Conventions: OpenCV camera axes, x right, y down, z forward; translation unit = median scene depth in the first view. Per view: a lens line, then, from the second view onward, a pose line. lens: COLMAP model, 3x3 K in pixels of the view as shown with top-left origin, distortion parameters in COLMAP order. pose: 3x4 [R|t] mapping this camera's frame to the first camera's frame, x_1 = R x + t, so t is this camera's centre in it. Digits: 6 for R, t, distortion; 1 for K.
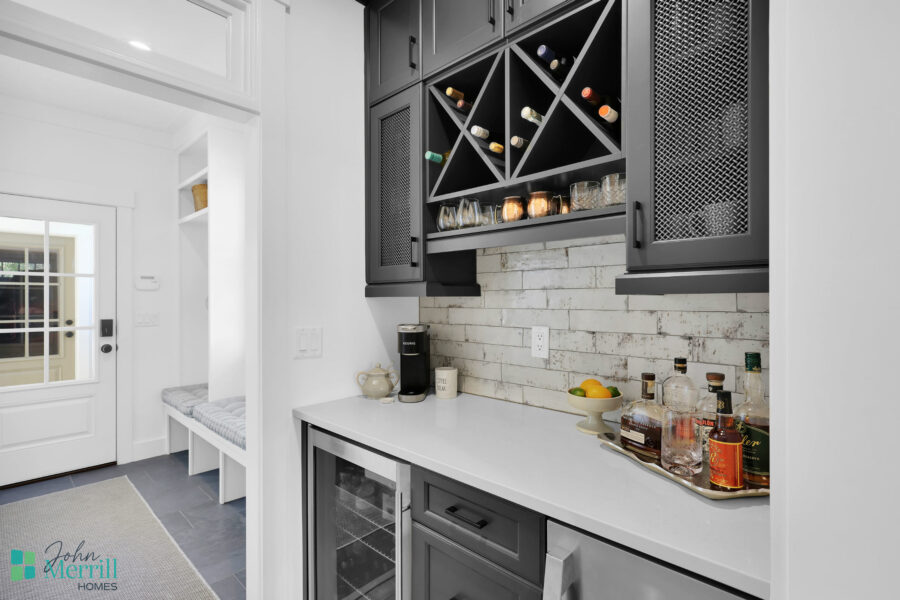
lens RADIAL K [[432.6, 0, 450.0], [0, 432.6, 300.0], [0, 0, 1]] dist [-0.000428, 0.000177]
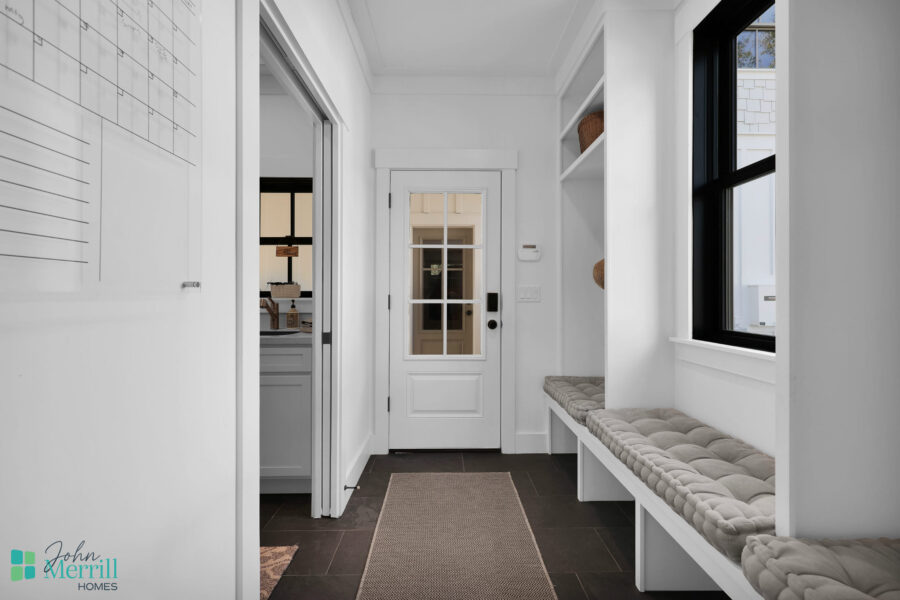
lens RADIAL K [[377.0, 0, 450.0], [0, 377.0, 300.0], [0, 0, 1]] dist [0.001369, 0.000054]
pose [[0.702471, -0.000309, -0.711712, -0.281679], [-0.002688, 0.999992, -0.003087, 0.061504], [0.711707, 0.004082, 0.702464, 0.365991]]
